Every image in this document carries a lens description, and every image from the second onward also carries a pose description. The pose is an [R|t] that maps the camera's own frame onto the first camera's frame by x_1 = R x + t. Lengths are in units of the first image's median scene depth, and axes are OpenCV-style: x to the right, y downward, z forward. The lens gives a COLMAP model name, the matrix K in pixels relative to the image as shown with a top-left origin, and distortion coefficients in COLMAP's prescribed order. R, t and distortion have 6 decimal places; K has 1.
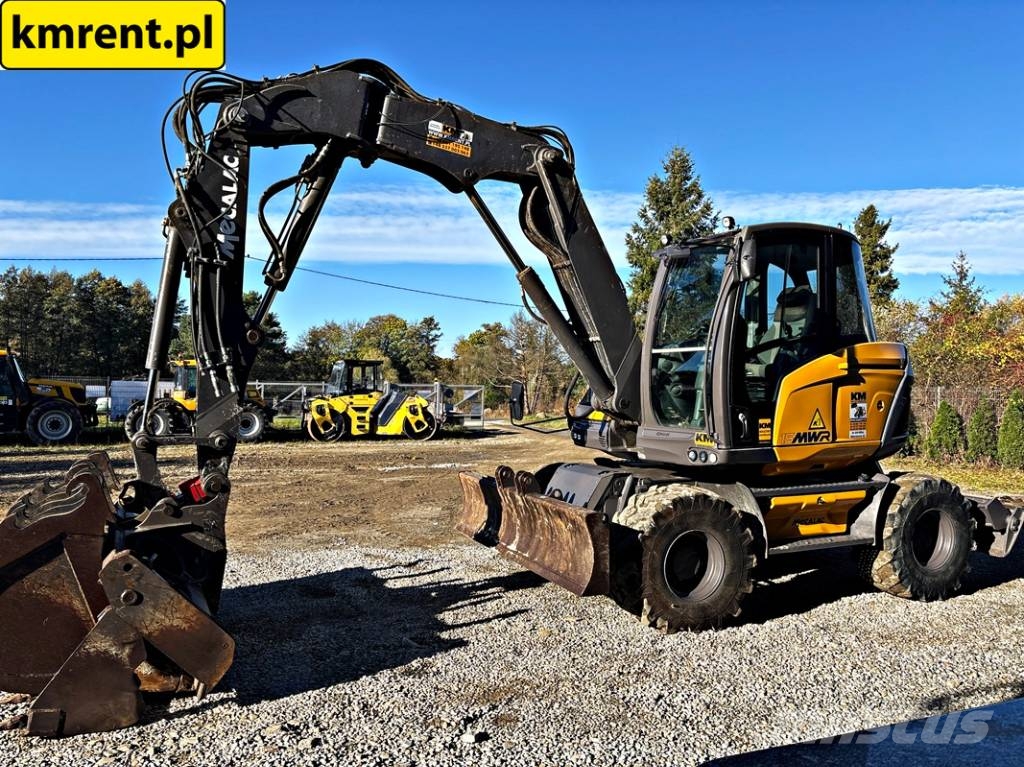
lens RADIAL K [[769.4, 0, 511.8], [0, 769.4, 378.5], [0, 0, 1]] dist [0.045342, -0.047548]
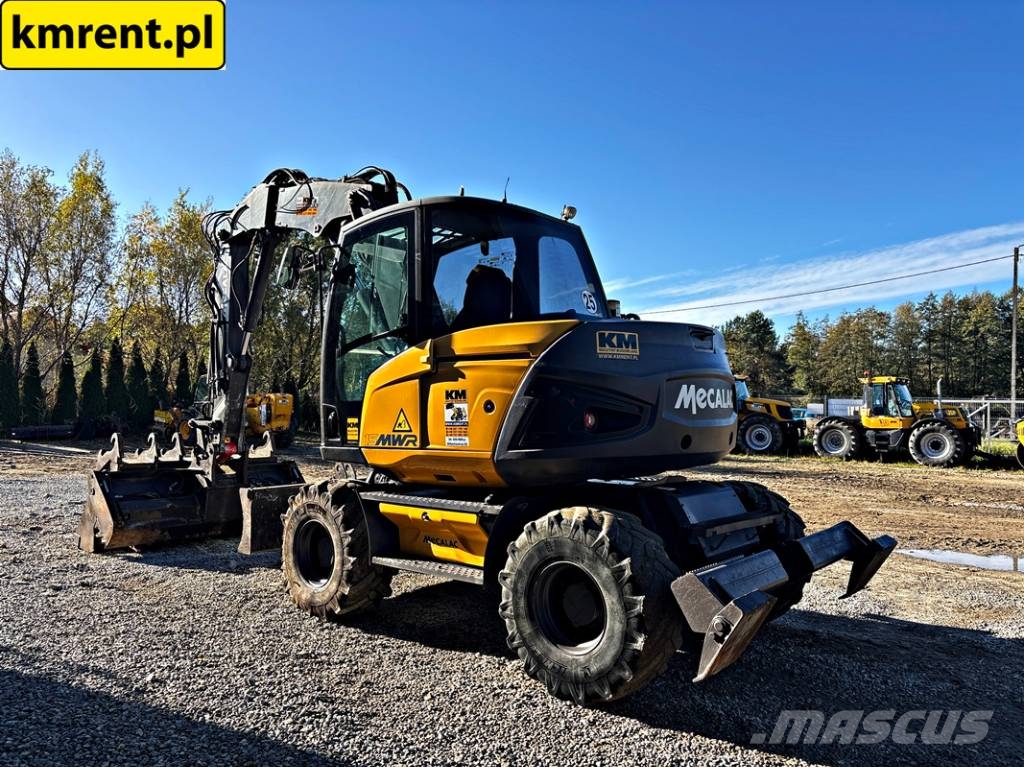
lens RADIAL K [[769.4, 0, 508.8], [0, 769.4, 372.8], [0, 0, 1]] dist [0.045342, -0.047548]
pose [[0.421933, -0.038656, -0.905803, 1.176605], [0.005194, 0.999177, -0.040222, 0.032112], [0.906612, 0.012266, 0.421787, 0.695989]]
